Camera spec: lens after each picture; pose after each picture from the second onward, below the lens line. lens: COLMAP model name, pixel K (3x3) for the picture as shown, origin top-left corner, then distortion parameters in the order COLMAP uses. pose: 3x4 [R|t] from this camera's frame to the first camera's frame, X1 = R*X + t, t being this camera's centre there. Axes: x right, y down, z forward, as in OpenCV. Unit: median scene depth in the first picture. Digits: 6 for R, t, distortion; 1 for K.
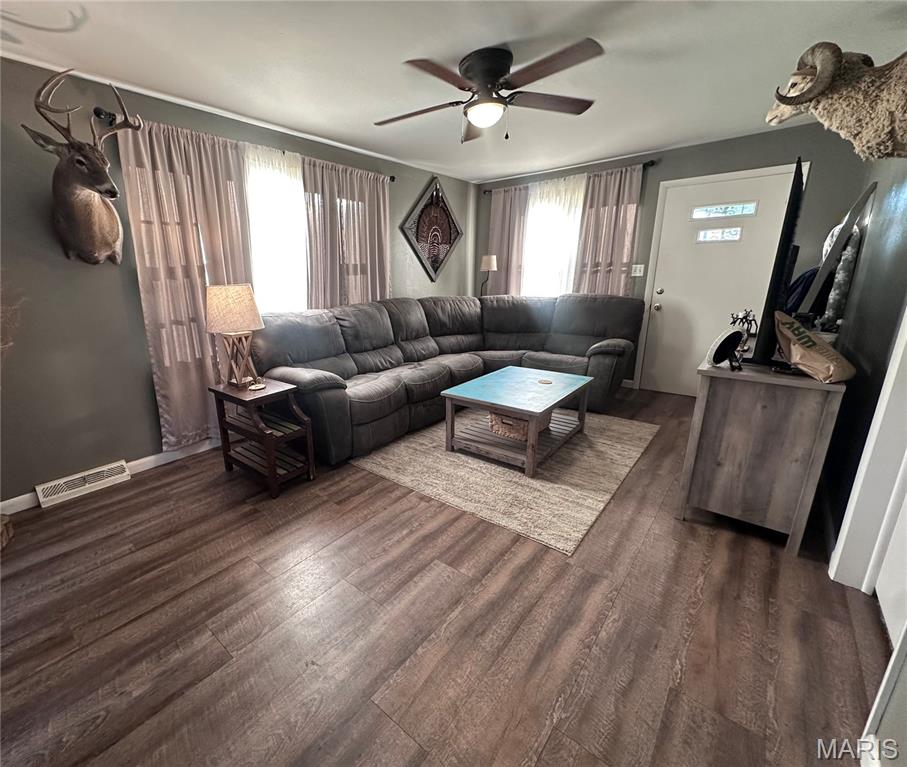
lens RADIAL K [[405.9, 0, 394.7], [0, 405.9, 383.0], [0, 0, 1]] dist [-0.007701, 0.000041]
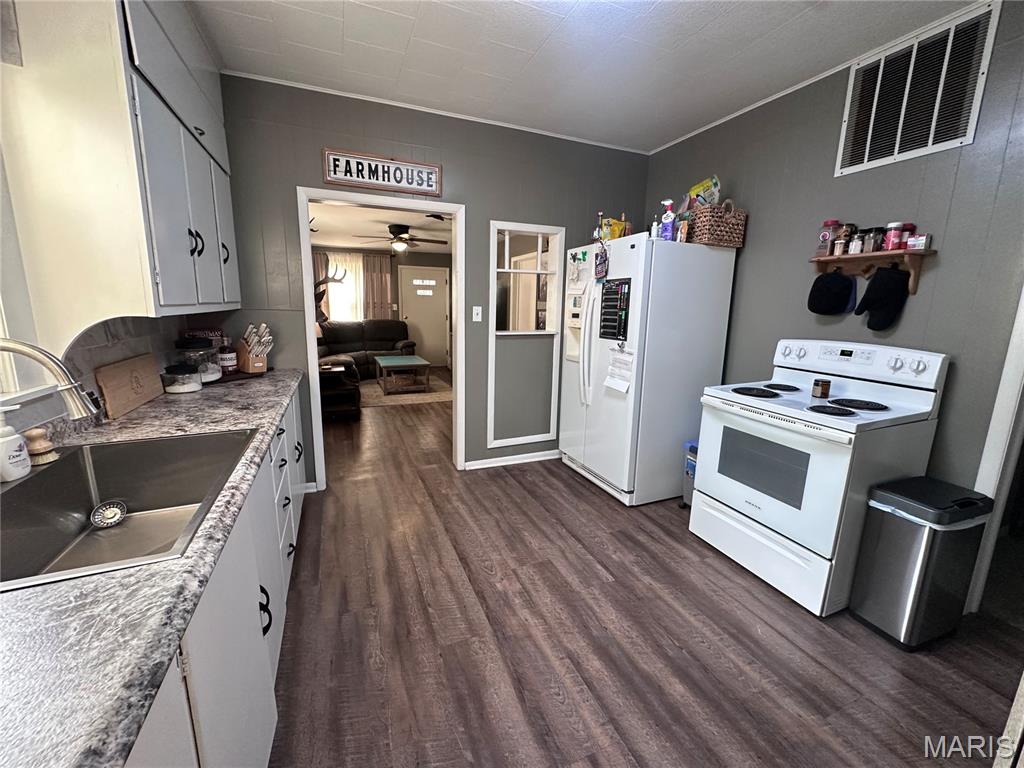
lens RADIAL K [[409.9, 0, 509.8], [0, 409.9, 383.4], [0, 0, 1]] dist [-0.002989, 0.000251]
pose [[0.428892, -0.142807, 0.891997, -1.485657], [0.211980, 0.975765, 0.054293, 0.140179], [-0.878132, 0.165800, 0.448770, -0.480399]]
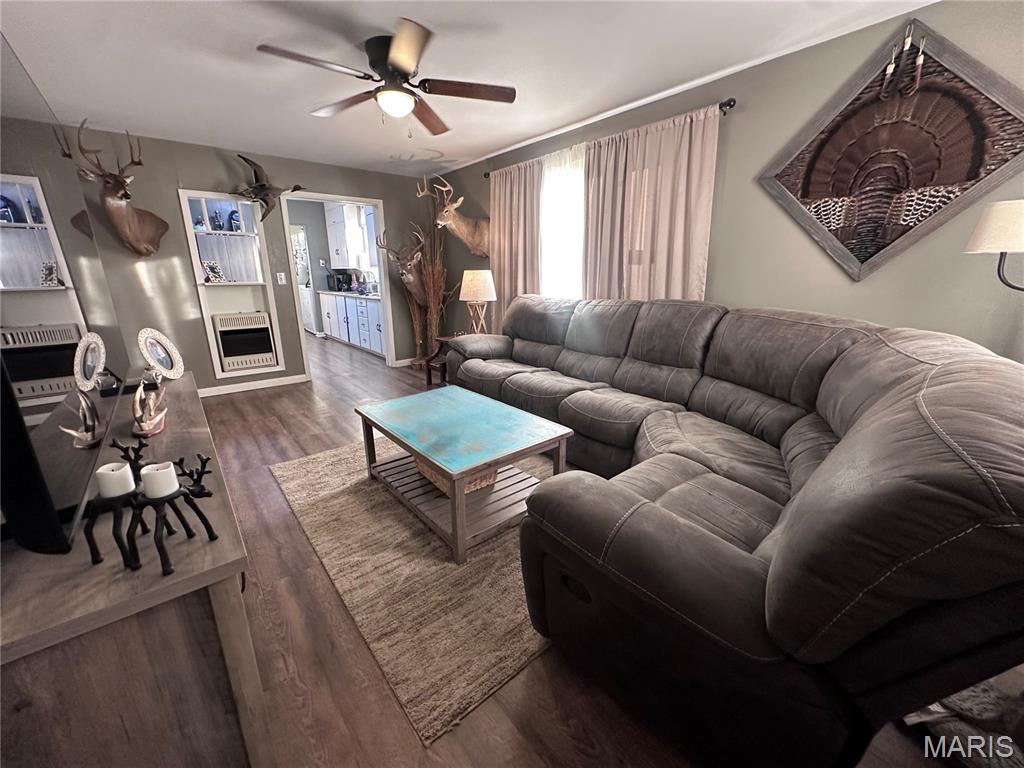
lens RADIAL K [[409.9, 0, 510.9], [0, 409.9, 386.8], [0, 0, 1]] dist [-0.002989, 0.000251]
pose [[-0.147718, 0.285910, -0.946802, 1.060861], [-0.255849, 0.913673, 0.315823, -0.328876], [0.955364, 0.288891, -0.061816, 1.219062]]
